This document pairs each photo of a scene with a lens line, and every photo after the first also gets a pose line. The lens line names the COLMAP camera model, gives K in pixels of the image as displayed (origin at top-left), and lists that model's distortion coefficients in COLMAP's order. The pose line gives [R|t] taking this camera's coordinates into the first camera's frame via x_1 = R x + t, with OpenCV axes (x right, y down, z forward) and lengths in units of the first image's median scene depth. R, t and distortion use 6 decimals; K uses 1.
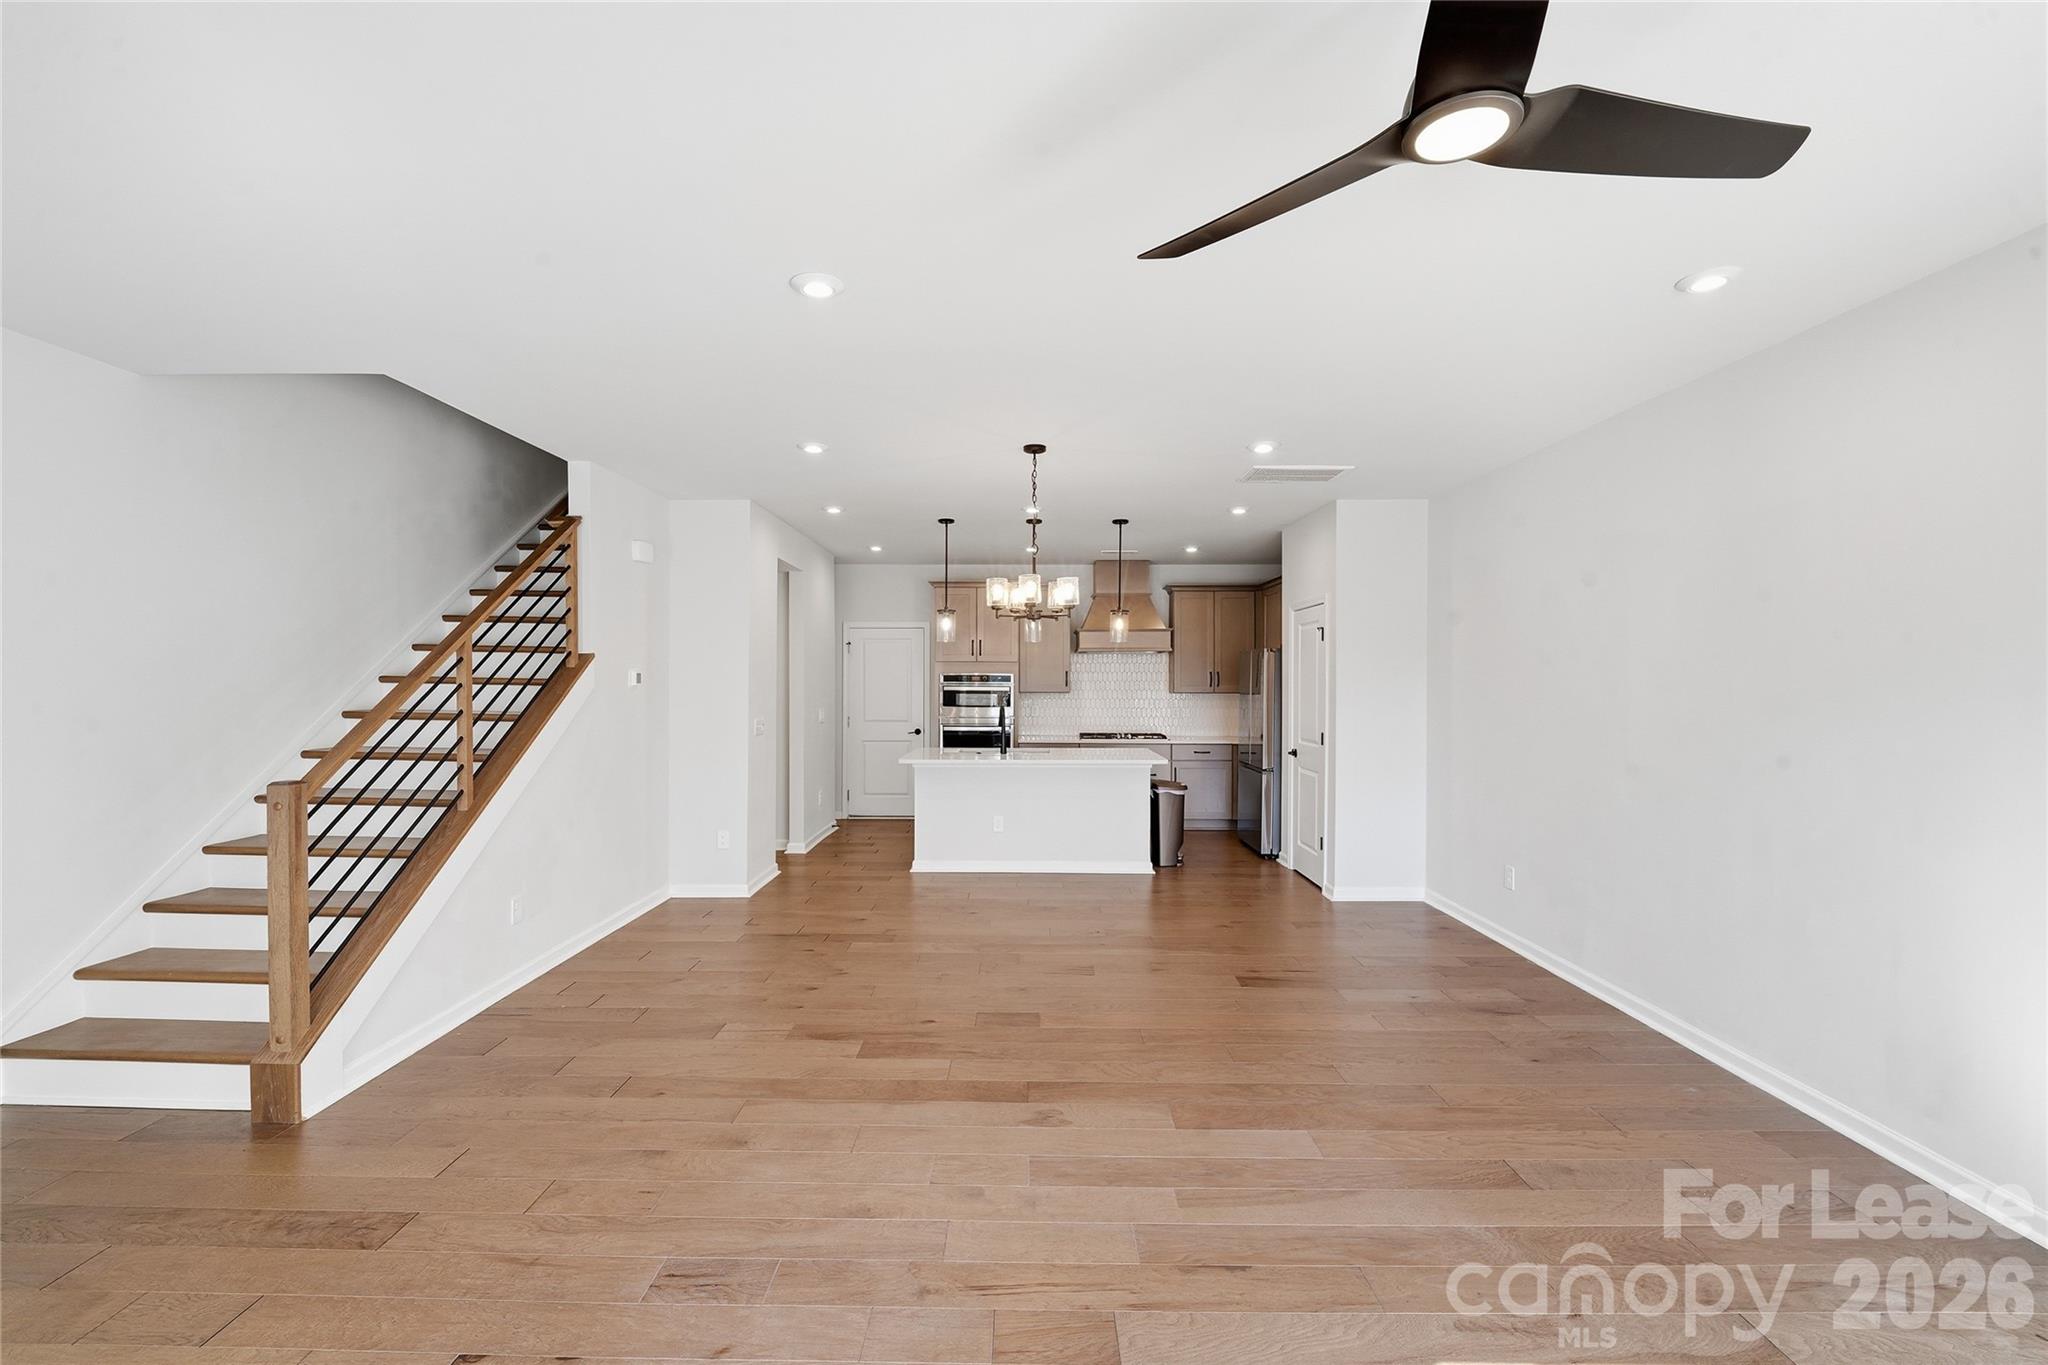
lens RADIAL K [[837.7, 0, 1017.1], [0, 837.7, 688.7], [0, 0, 1]] dist [-0.010294, -0.000802]
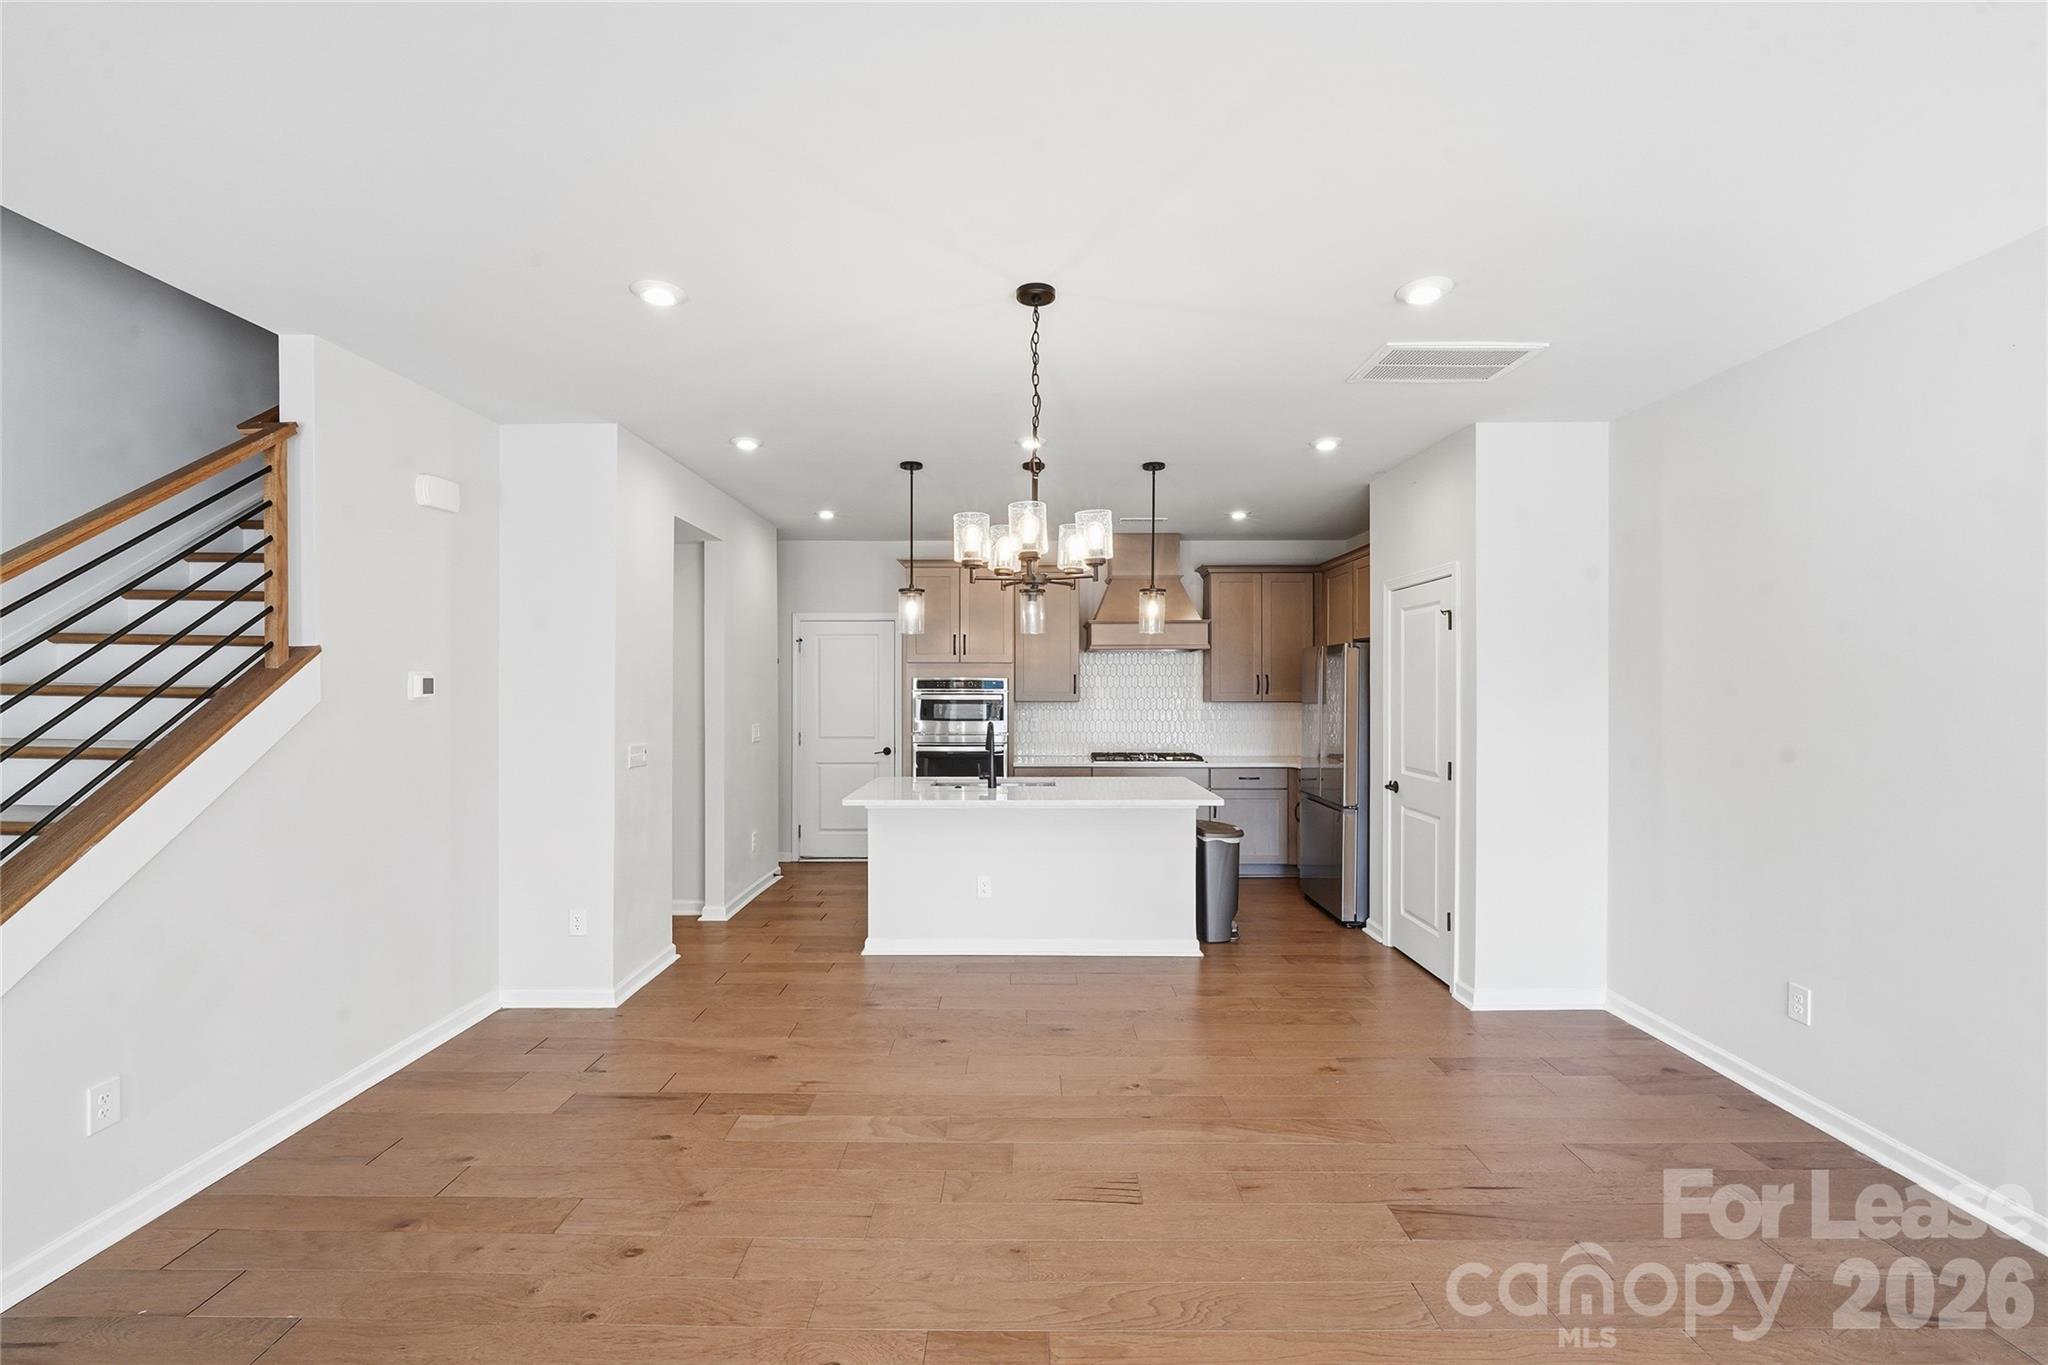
lens RADIAL K [[842.8, 0, 1020.7], [0, 842.8, 687.1], [0, 0, 1]] dist [-0.007985, -0.000523]
pose [[0.999977, -0.001831, 0.006554, 0.004086], [0.001882, 0.999969, -0.007710, -0.004332], [-0.006539, 0.007723, 0.999949, 0.279087]]
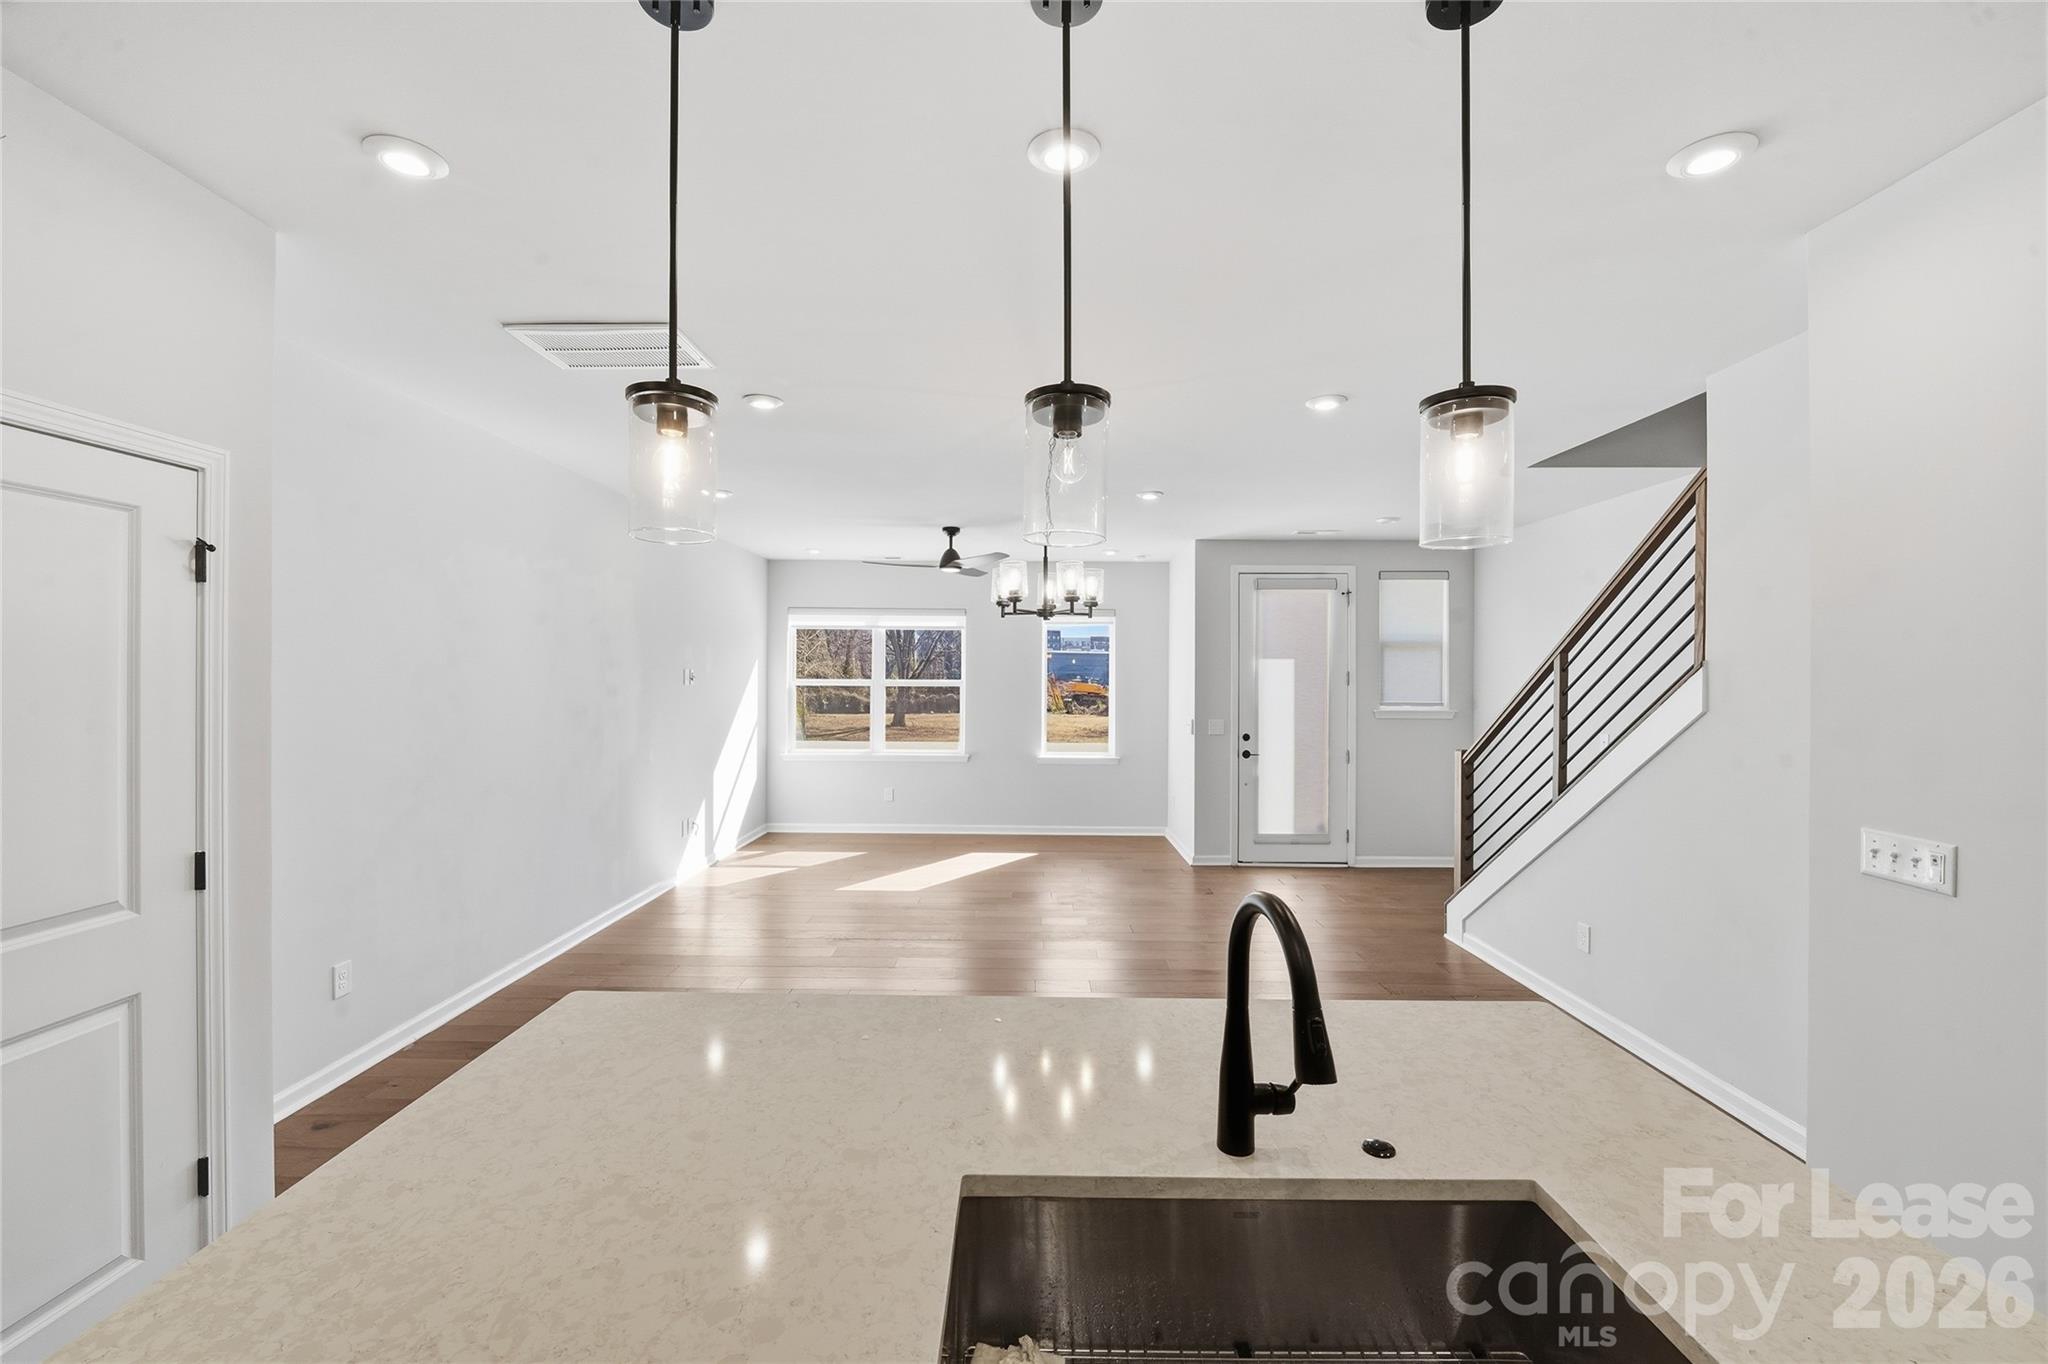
lens RADIAL K [[839.8, 0, 1014.7], [0, 839.8, 673.7], [0, 0, 1]] dist [-0.009871, -0.000349]
pose [[-0.999970, -0.007685, 0.000417, 0.032253], [-0.007681, 0.999941, 0.007691, -0.022814], [-0.000476, 0.007688, -0.999970, 1.224597]]
